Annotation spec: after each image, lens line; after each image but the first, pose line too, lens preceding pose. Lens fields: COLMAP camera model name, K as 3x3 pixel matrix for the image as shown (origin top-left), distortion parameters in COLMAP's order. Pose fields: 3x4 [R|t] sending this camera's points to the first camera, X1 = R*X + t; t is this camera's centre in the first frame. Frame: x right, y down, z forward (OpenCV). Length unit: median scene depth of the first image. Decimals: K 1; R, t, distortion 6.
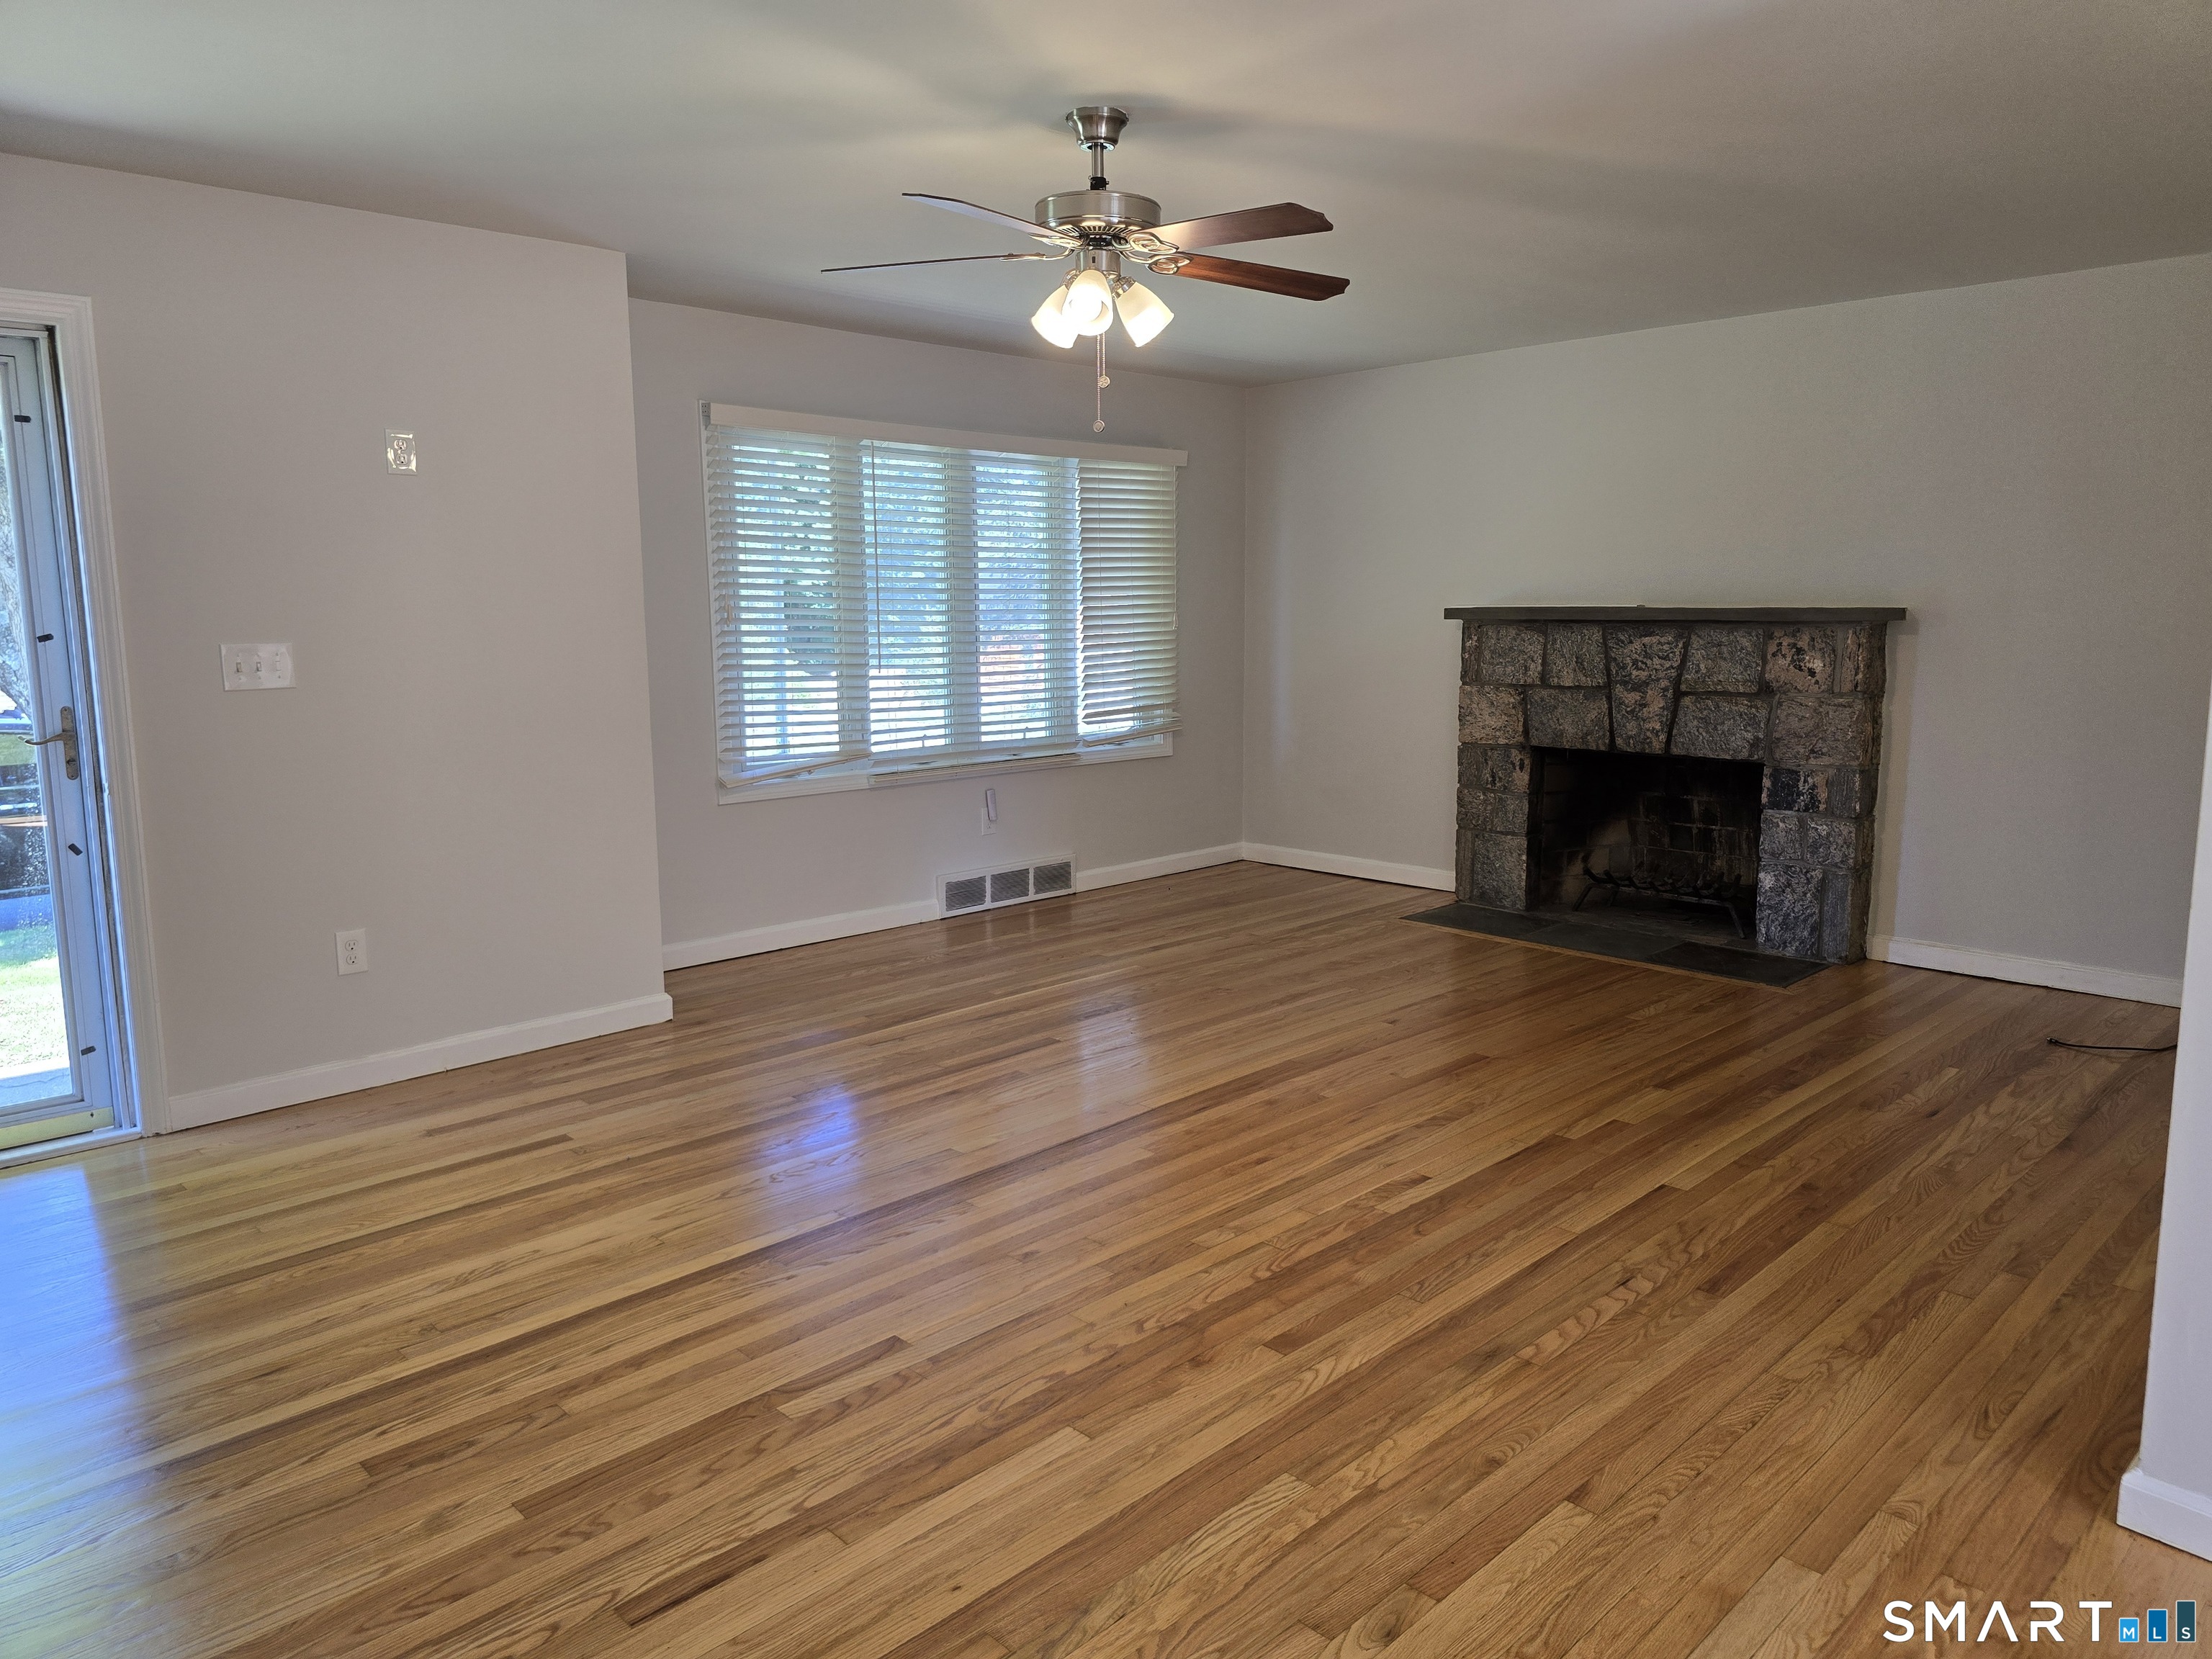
lens RADIAL K [[1480.2, 0, 1104.8], [0, 1480.2, 824.6], [0, 0, 1]] dist [0.045949, -0.043983]
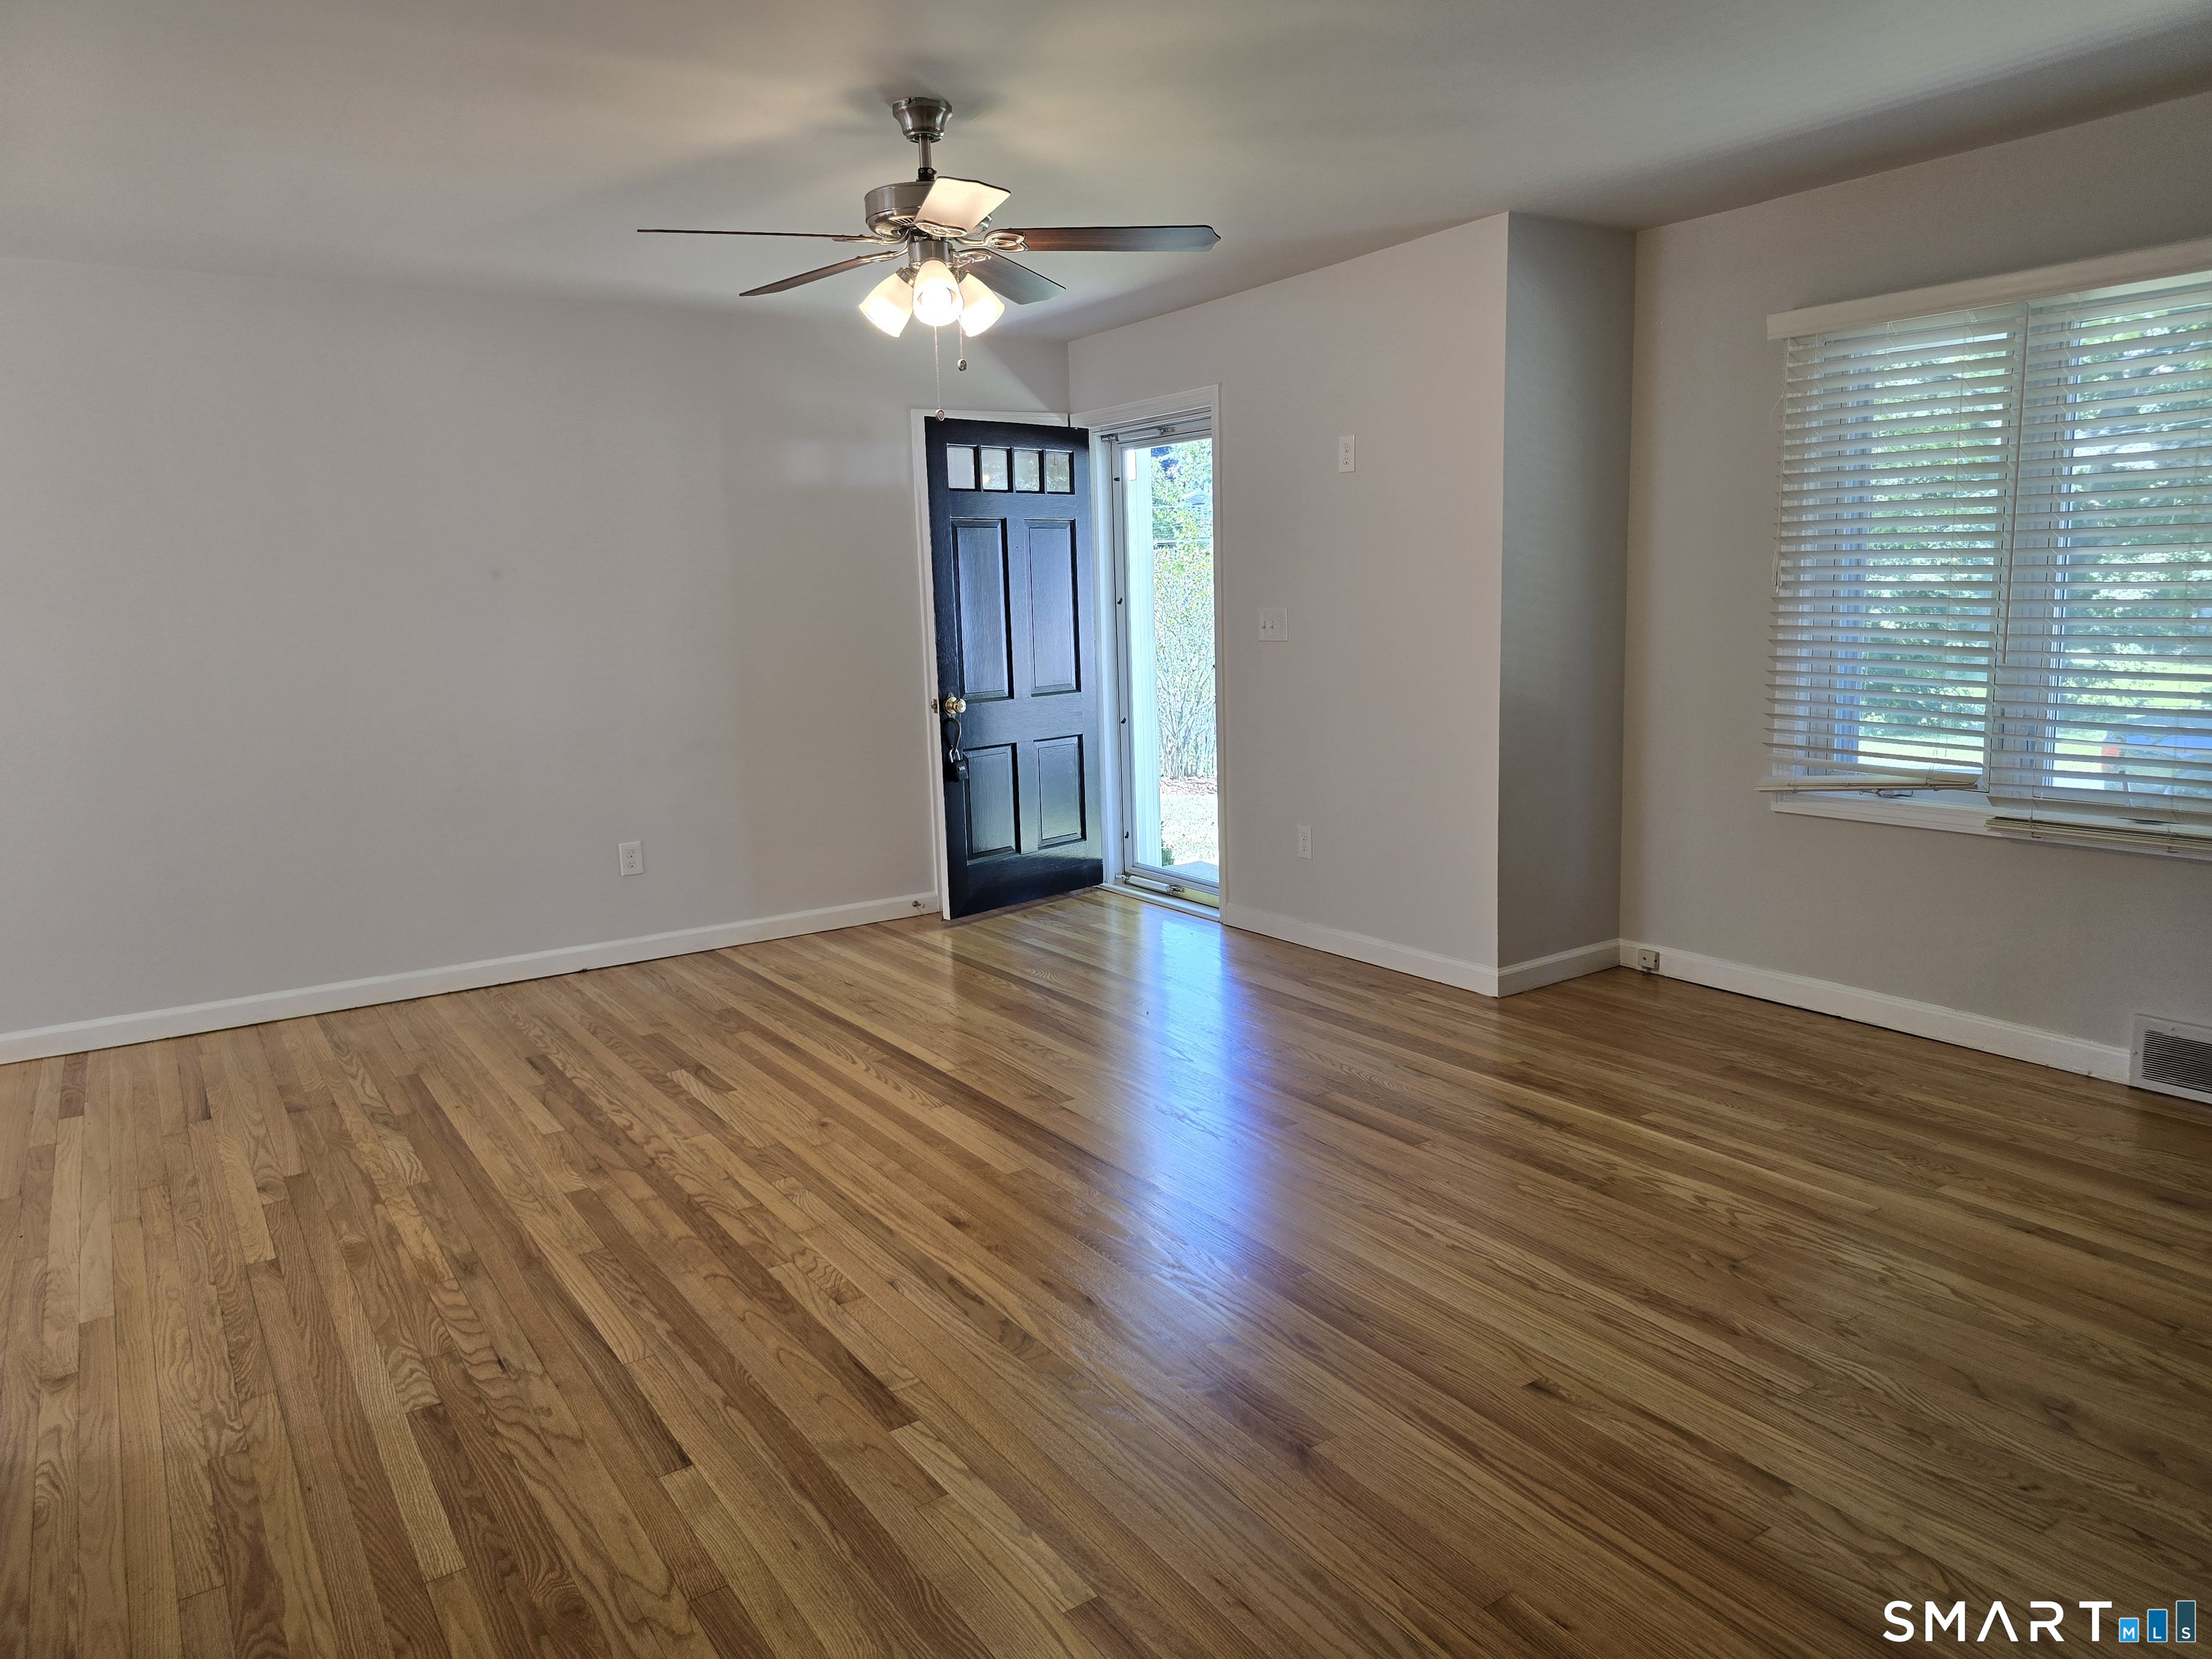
lens RADIAL K [[1480.2, 0, 1102.4], [0, 1480.2, 826.3], [0, 0, 1]] dist [0.045949, -0.043983]
pose [[-0.172611, 0.173325, -0.969620, 1.124821], [-0.118129, 0.973649, 0.195074, -0.226861], [0.977881, 0.148212, -0.147588, 1.474150]]
